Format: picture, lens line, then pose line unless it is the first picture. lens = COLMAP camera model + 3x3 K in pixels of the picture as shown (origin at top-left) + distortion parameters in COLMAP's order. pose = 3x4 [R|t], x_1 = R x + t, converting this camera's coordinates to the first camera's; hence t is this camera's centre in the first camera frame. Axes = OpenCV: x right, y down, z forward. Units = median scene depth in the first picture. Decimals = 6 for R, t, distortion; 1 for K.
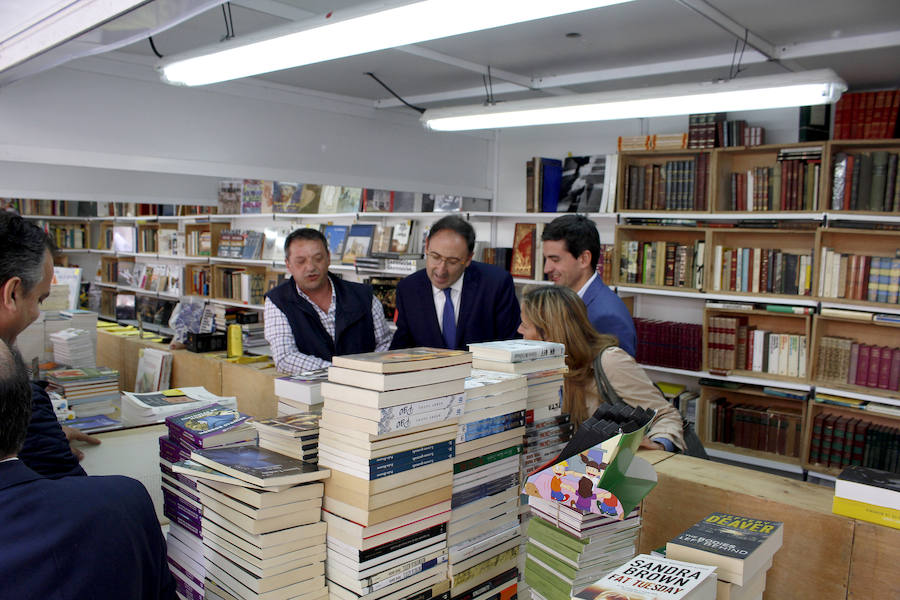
lens RADIAL K [[754.2, 0, 450.0], [0, 754.2, 300.0], [0, 0, 1]] dist [-0.155927, 0.132385]
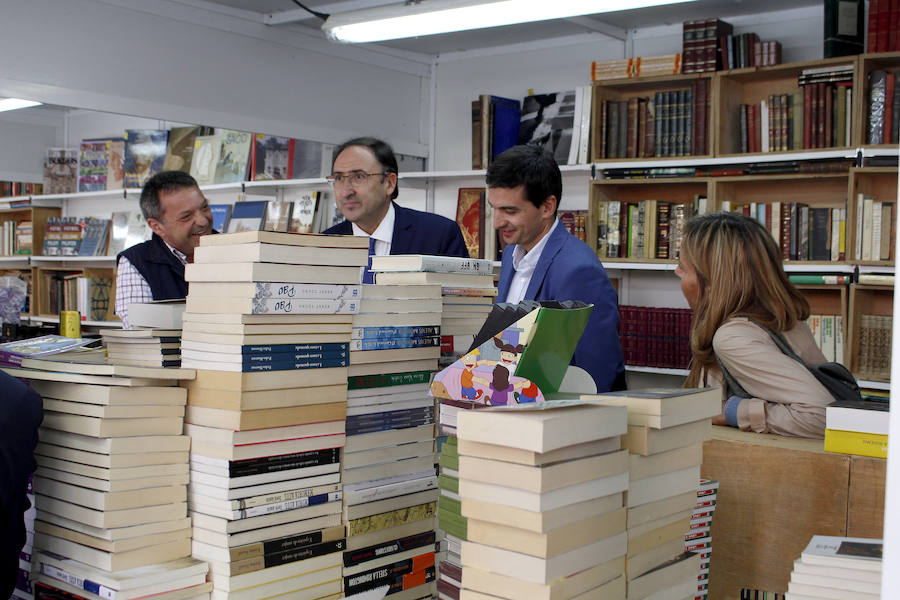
lens RADIAL K [[1115.4, 0, 450.0], [0, 1115.4, 300.0], [0, 0, 1]] dist [-0.089051, 0.056272]
pose [[0.998379, -0.008113, 0.056334, 0.021107], [0.011463, 0.998168, -0.059401, 0.091779], [-0.055748, 0.059950, 0.996643, -0.098702]]
